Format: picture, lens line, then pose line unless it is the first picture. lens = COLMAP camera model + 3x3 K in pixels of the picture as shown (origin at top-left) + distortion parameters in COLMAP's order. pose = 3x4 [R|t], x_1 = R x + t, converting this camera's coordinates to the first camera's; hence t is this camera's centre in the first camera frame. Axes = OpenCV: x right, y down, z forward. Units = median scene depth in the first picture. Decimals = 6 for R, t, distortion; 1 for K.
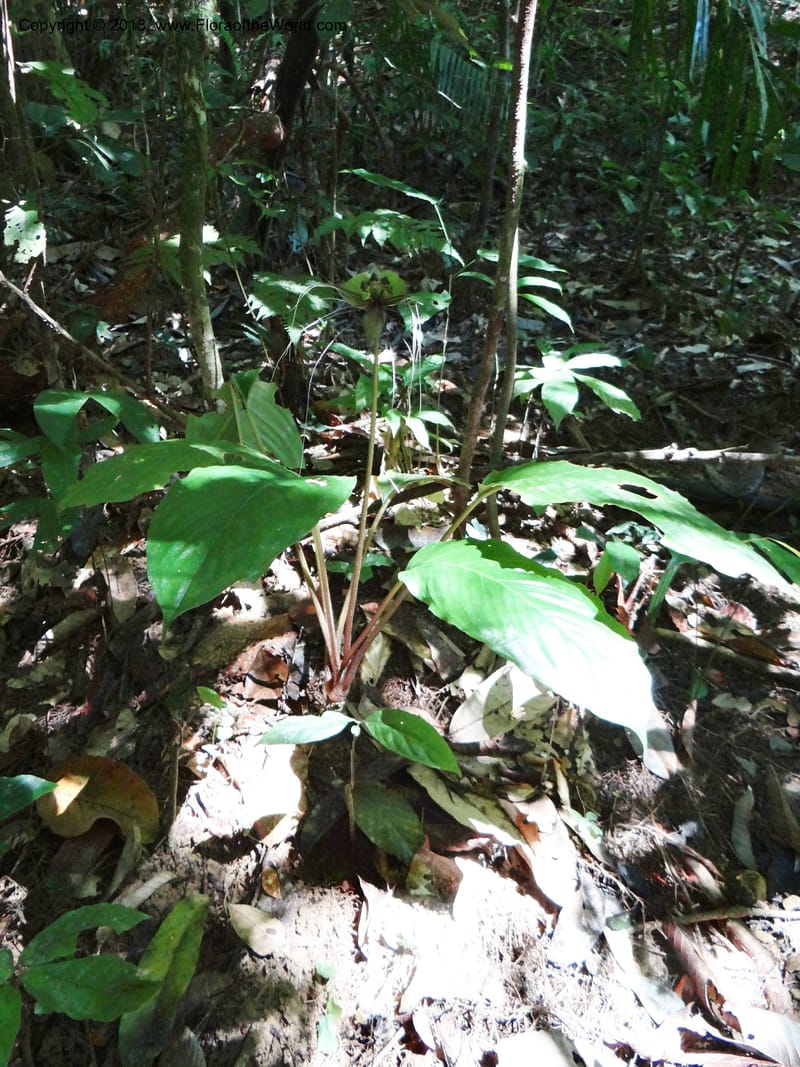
lens RADIAL K [[841.8, 0, 400.0], [0, 841.8, 533.5], [0, 0, 1]] dist [-0.002488, -0.003300]
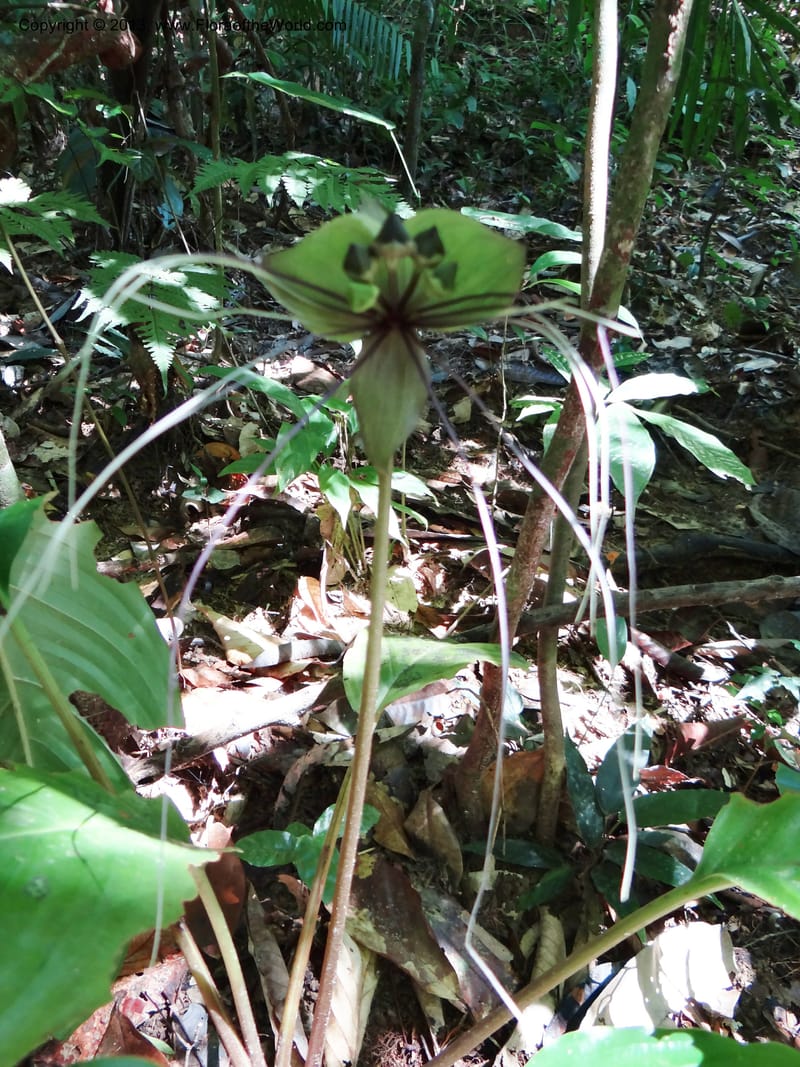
lens RADIAL K [[841.8, 0, 400.0], [0, 841.8, 533.5], [0, 0, 1]] dist [-0.002488, -0.003300]
pose [[0.991879, -0.052436, 0.115872, -0.041353], [0.050660, 0.998550, 0.018220, -0.134660], [-0.116660, -0.012202, 0.993097, 0.464434]]
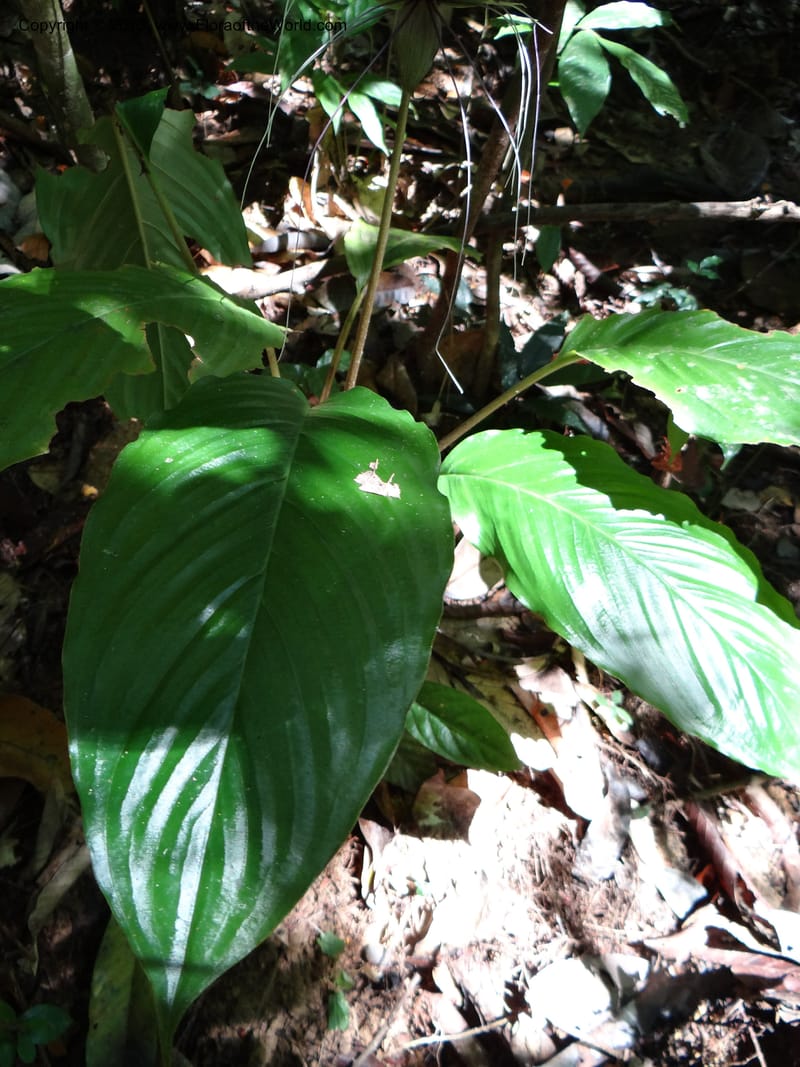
lens RADIAL K [[847.0, 0, 400.0], [0, 847.0, 533.5], [0, 0, 1]] dist [-0.013429, 0.005800]
pose [[0.986523, -0.044901, 0.157343, -0.087927], [-0.027567, 0.902256, 0.430319, -0.132662], [-0.161285, -0.428857, 0.888858, 0.280027]]
